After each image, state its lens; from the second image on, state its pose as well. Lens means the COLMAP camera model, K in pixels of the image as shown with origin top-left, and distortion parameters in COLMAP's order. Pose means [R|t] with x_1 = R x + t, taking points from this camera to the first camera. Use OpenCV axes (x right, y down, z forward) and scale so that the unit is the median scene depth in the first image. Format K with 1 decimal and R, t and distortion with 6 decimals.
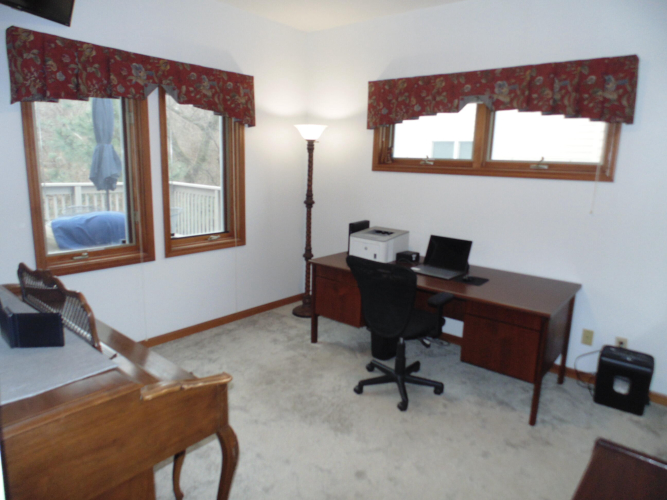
lens RADIAL K [[442.6, 0, 334.5], [0, 442.6, 248.2], [0, 0, 1]] dist [-0.008699, -0.004434]
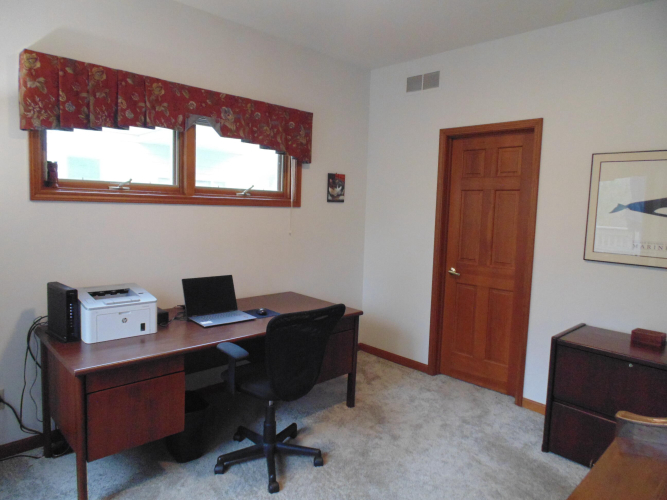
lens RADIAL K [[442.6, 0, 334.5], [0, 442.6, 248.2], [0, 0, 1]] dist [-0.008699, -0.004434]
pose [[0.105638, -0.134268, 0.985298, -0.563276], [0.153847, 0.981119, 0.117204, -0.143583], [-0.982432, 0.139204, 0.124300, 0.651618]]
